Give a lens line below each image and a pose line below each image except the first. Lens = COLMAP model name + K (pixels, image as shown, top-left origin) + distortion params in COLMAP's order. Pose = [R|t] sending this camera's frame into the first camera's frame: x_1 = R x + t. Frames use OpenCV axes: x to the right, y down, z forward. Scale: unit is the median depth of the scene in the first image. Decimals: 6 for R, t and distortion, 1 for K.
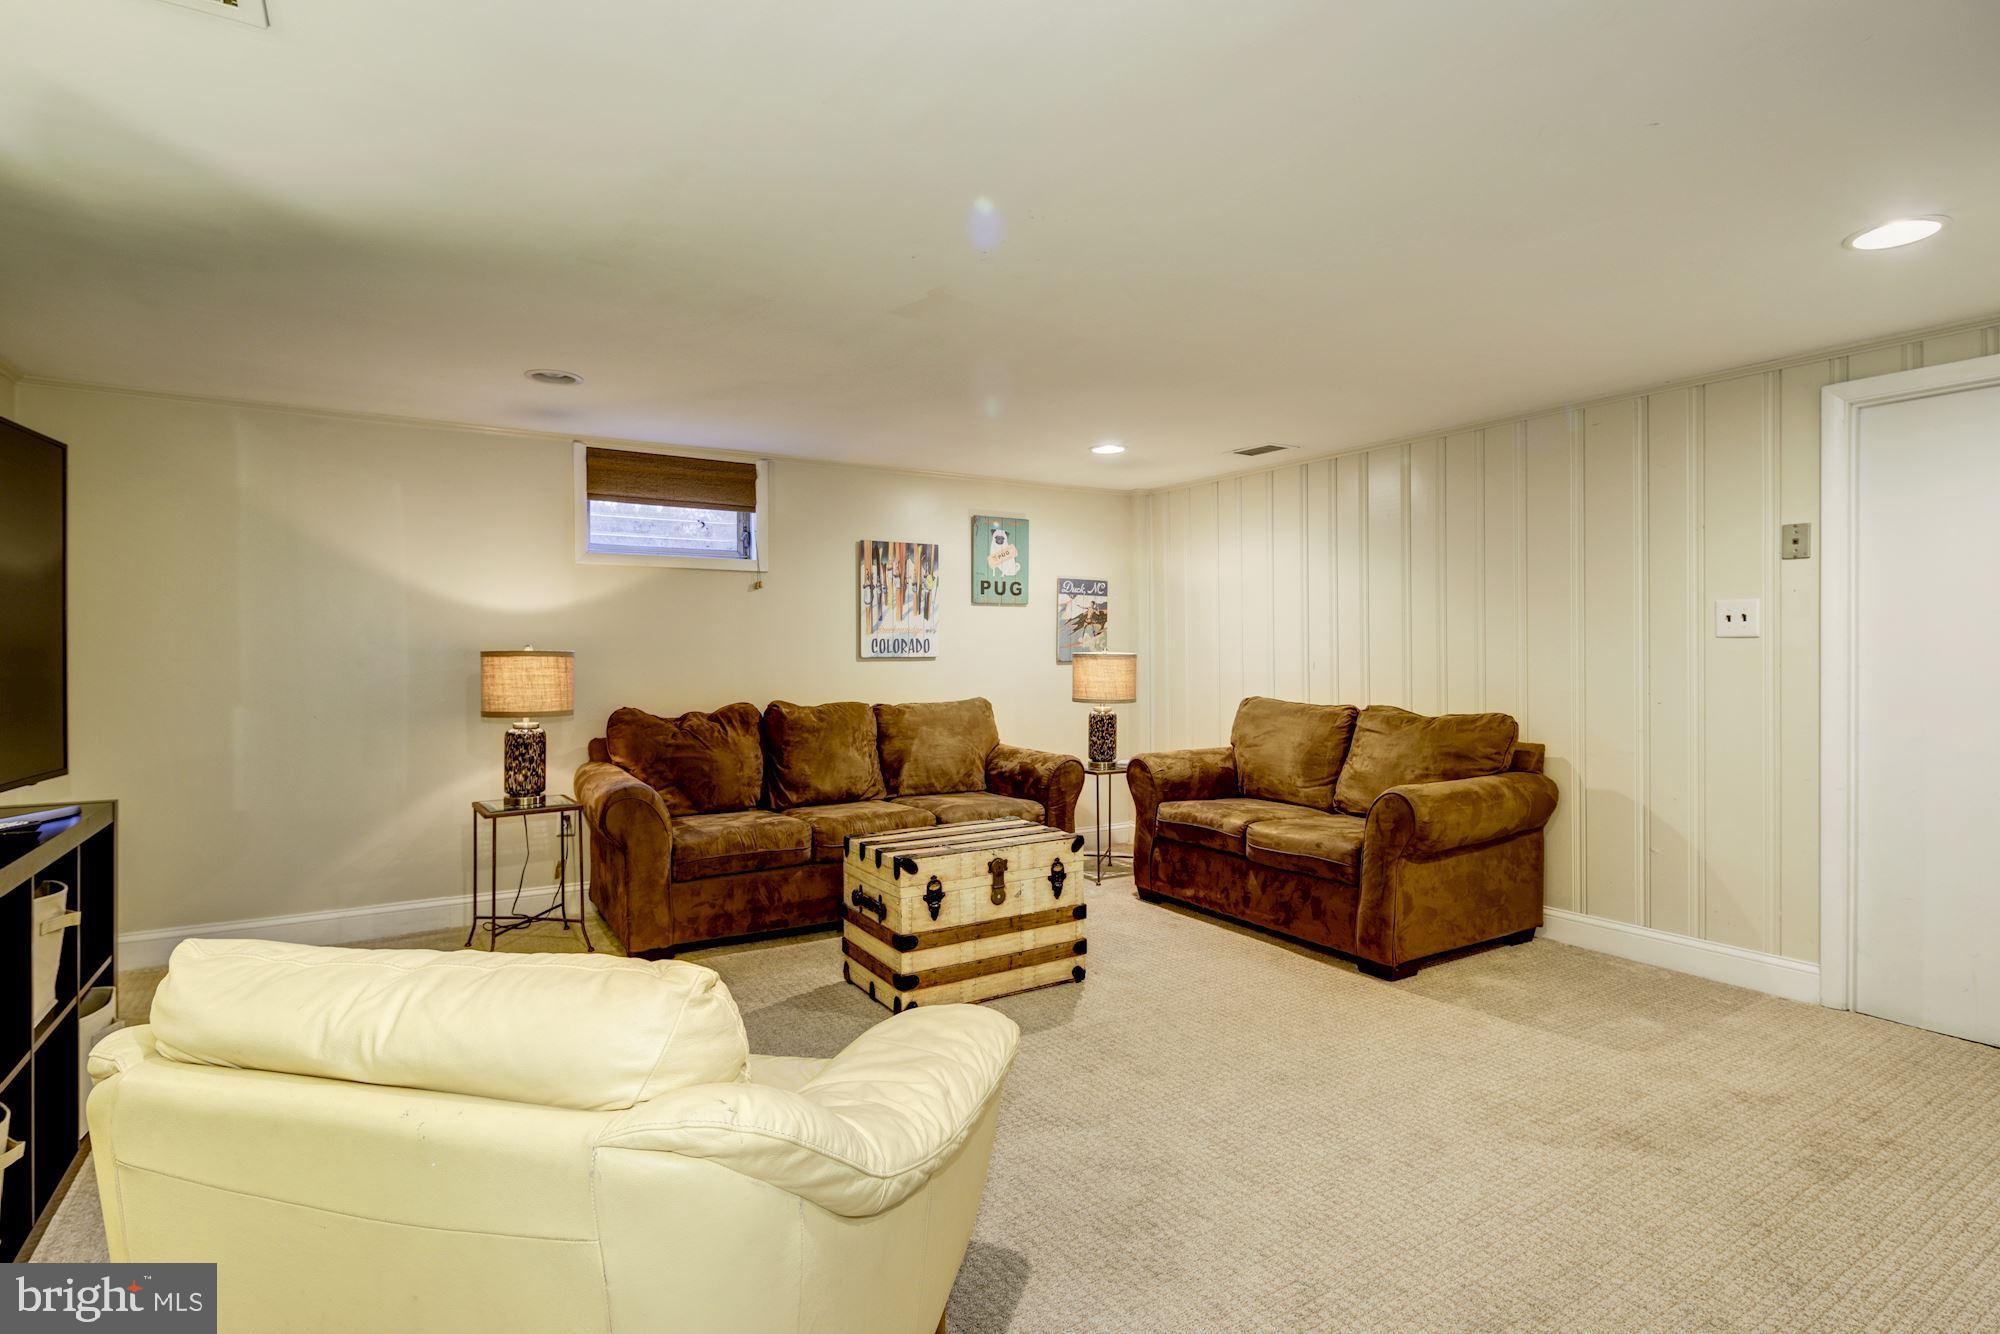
lens RADIAL K [[974.5, 0, 993.0], [0, 974.5, 648.8], [0, 0, 1]] dist [-0.001223, -0.001310]
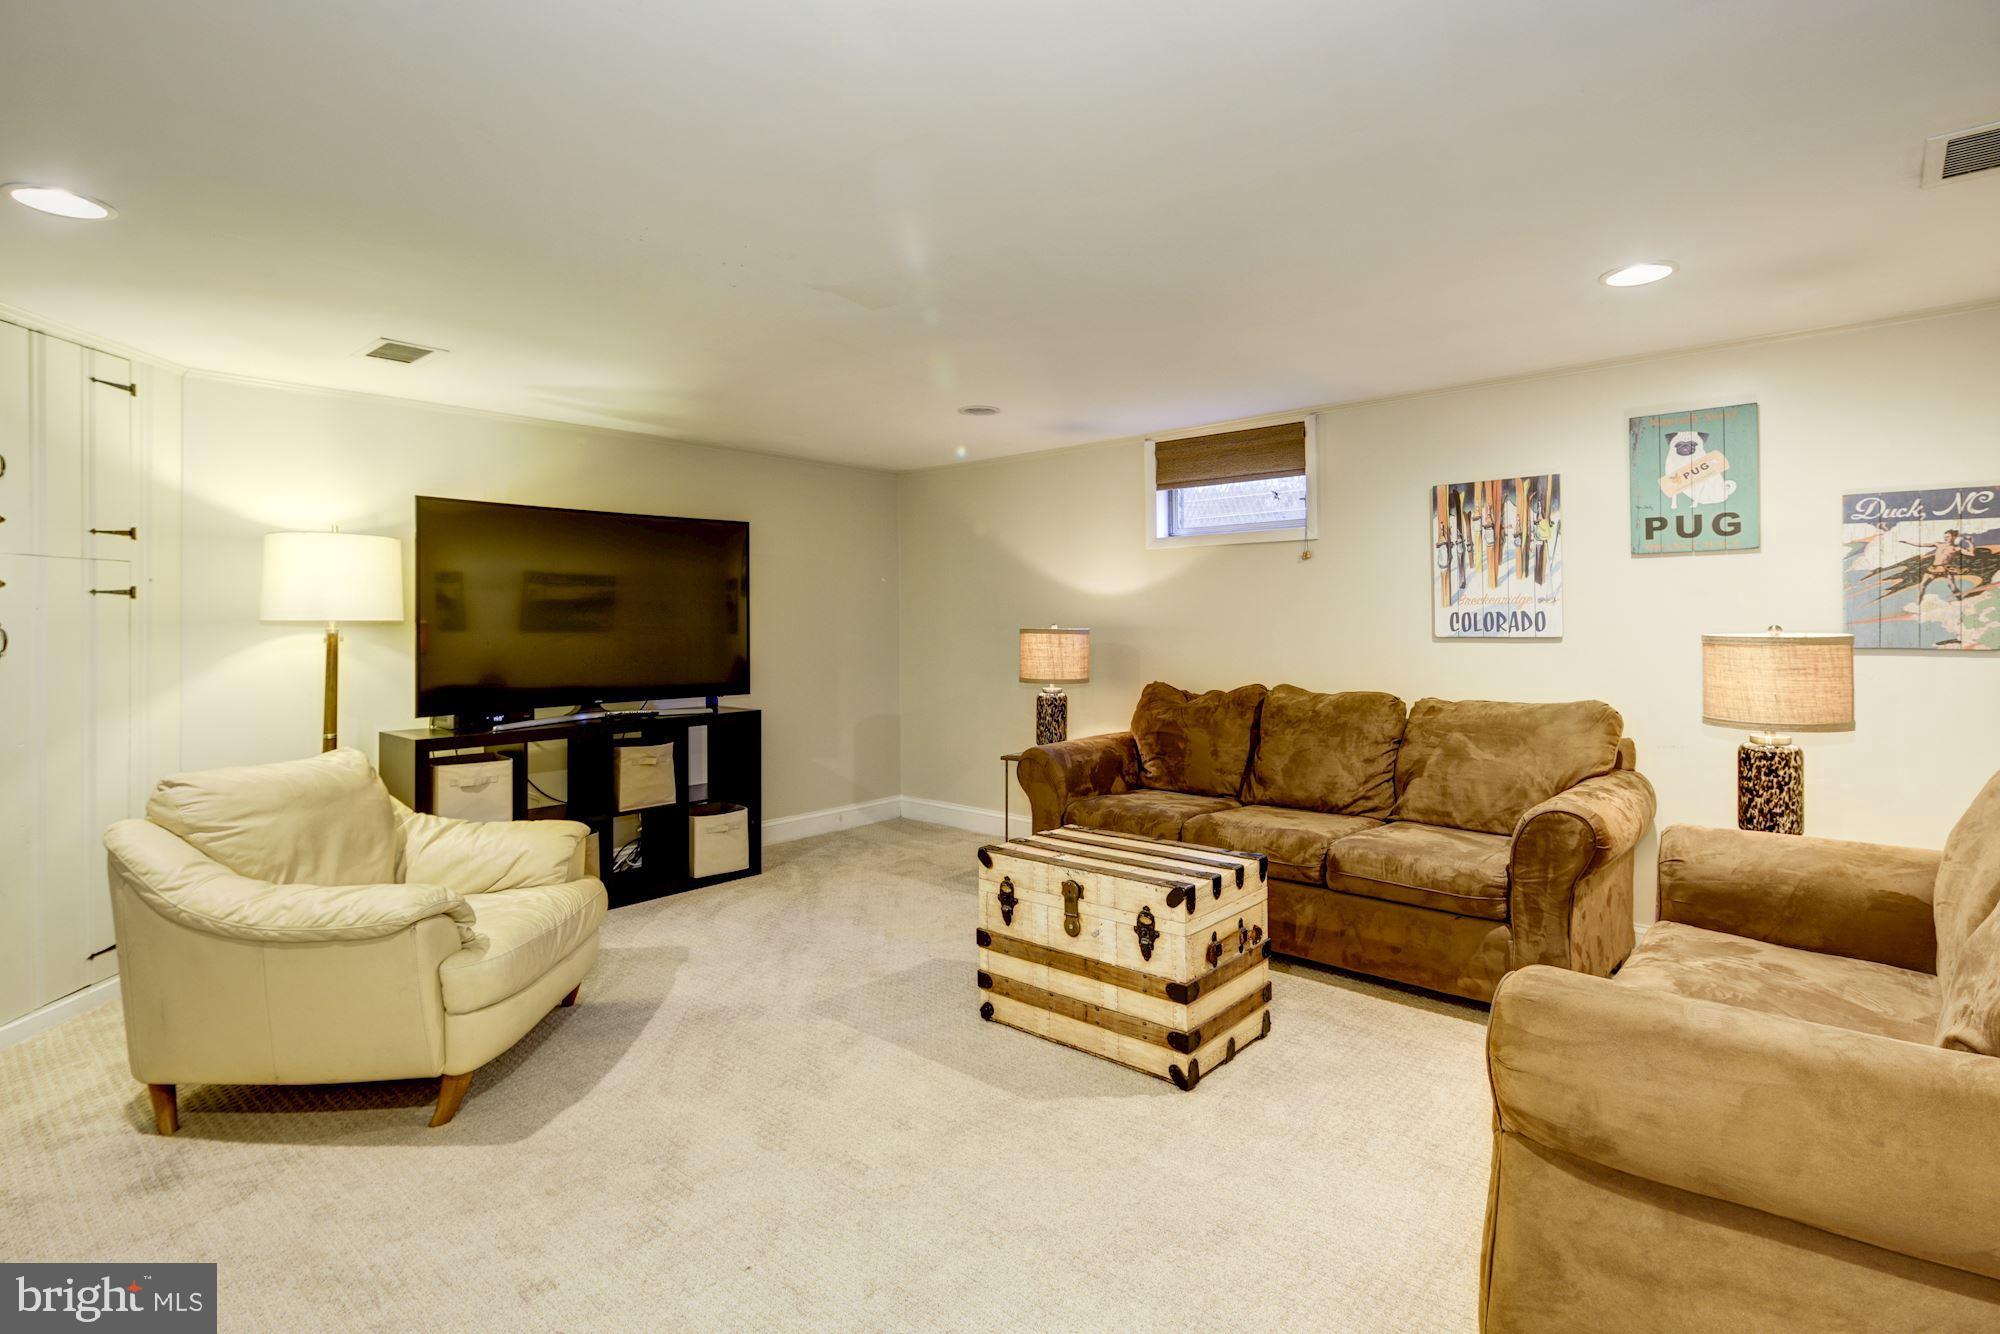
lens RADIAL K [[968.2, 0, 1003.4], [0, 968.2, 613.5], [0, 0, 1]] dist [0.002181, -0.000059]
pose [[0.299359, -0.010351, -0.954084, 0.498139], [0.005561, 0.999943, -0.009104, -0.004690], [0.954124, -0.002580, 0.299400, 0.441973]]
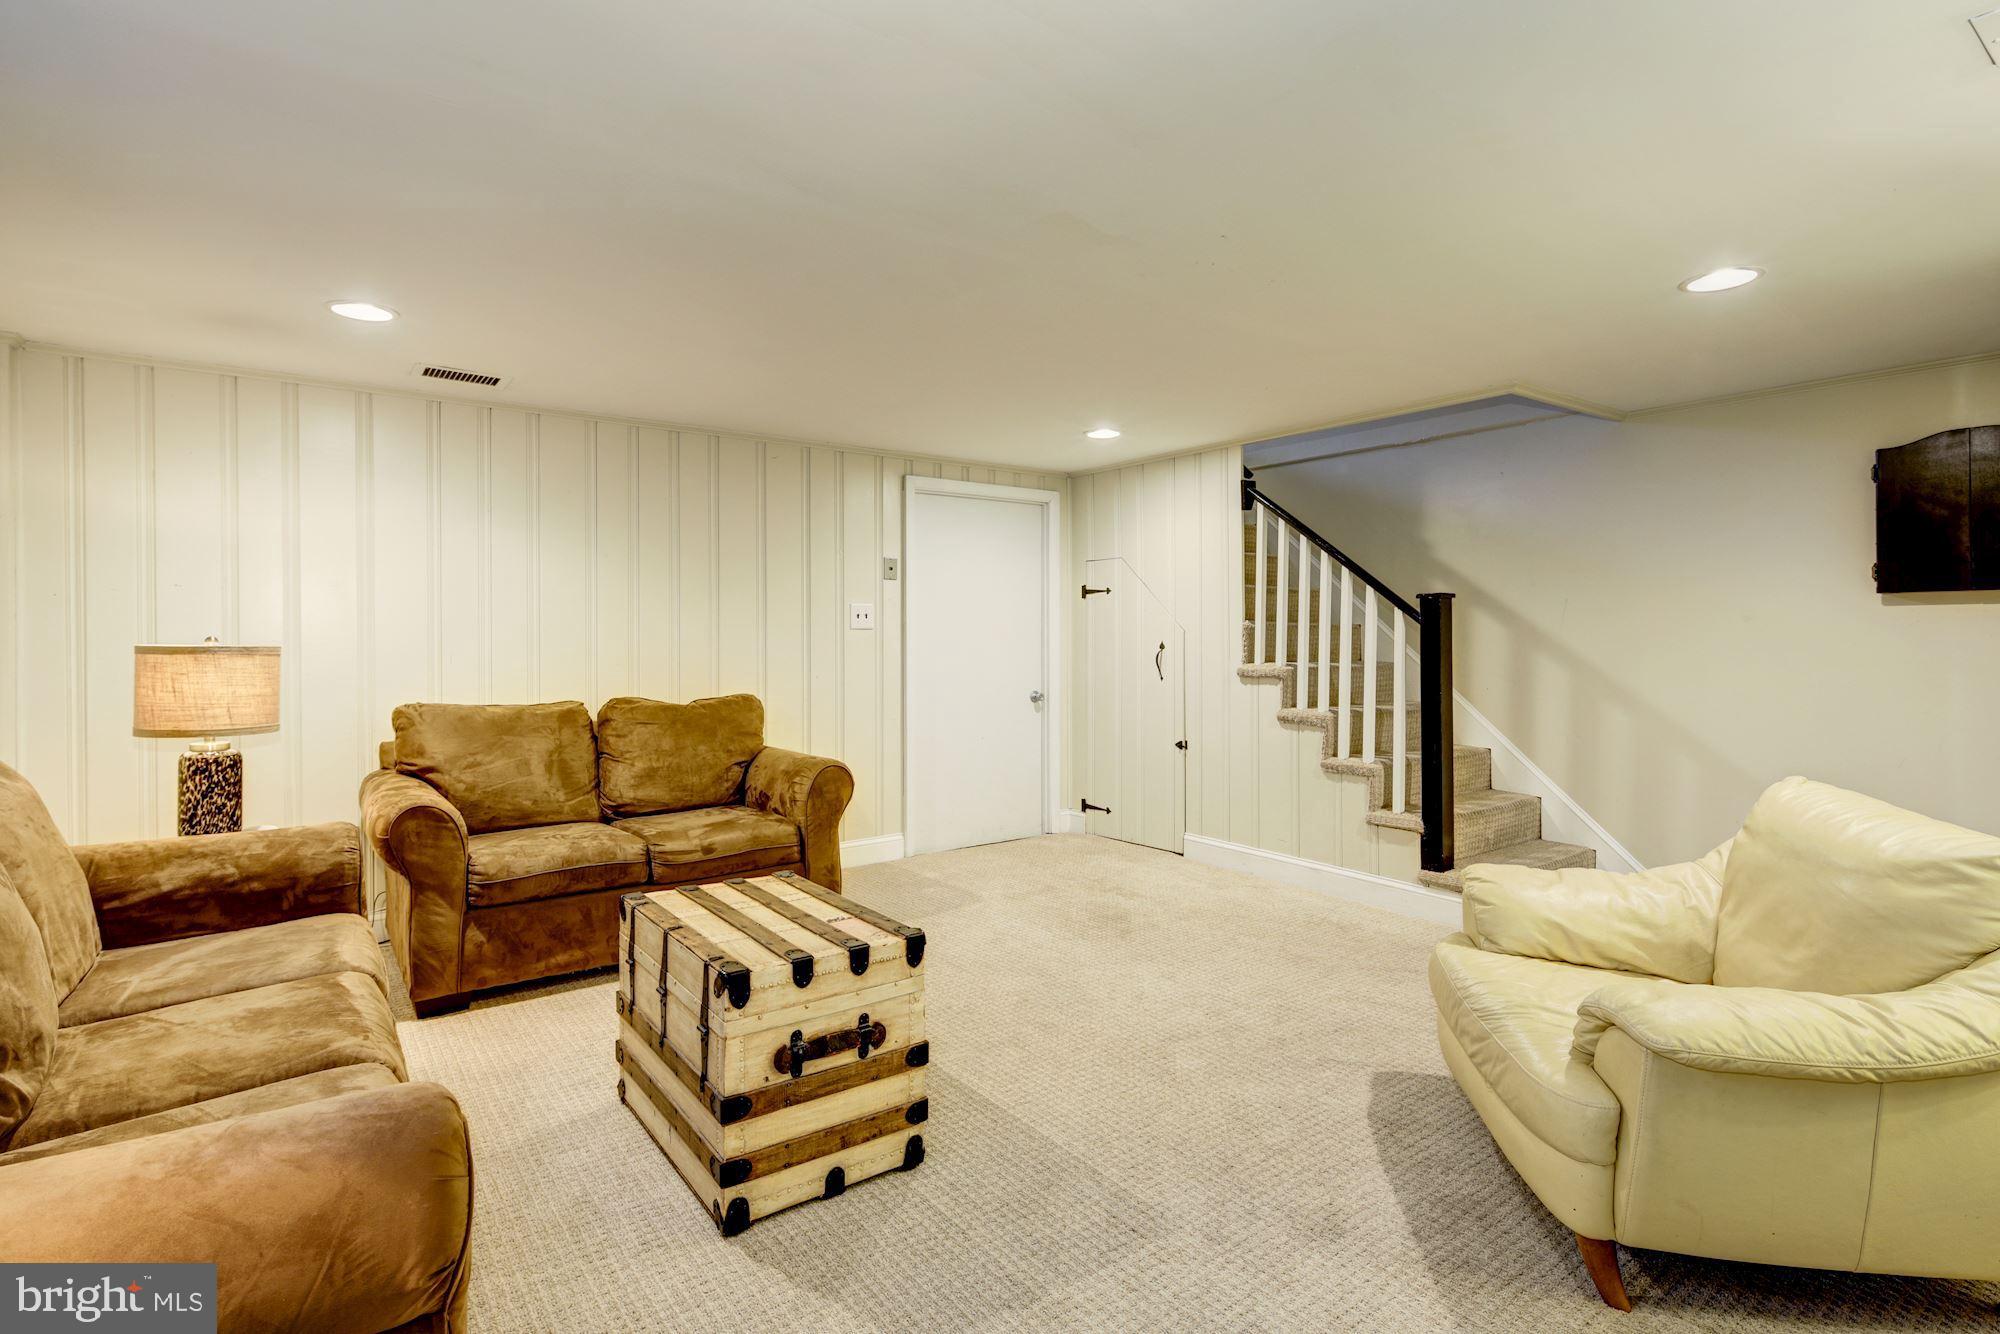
lens RADIAL K [[974.5, 0, 993.0], [0, 974.5, 648.8], [0, 0, 1]] dist [-0.001223, -0.001310]
pose [[-0.069691, -0.009287, 0.997525, -0.474714], [0.004367, 0.999944, 0.009615, 0.003048], [-0.997559, 0.005026, -0.069646, 0.596223]]
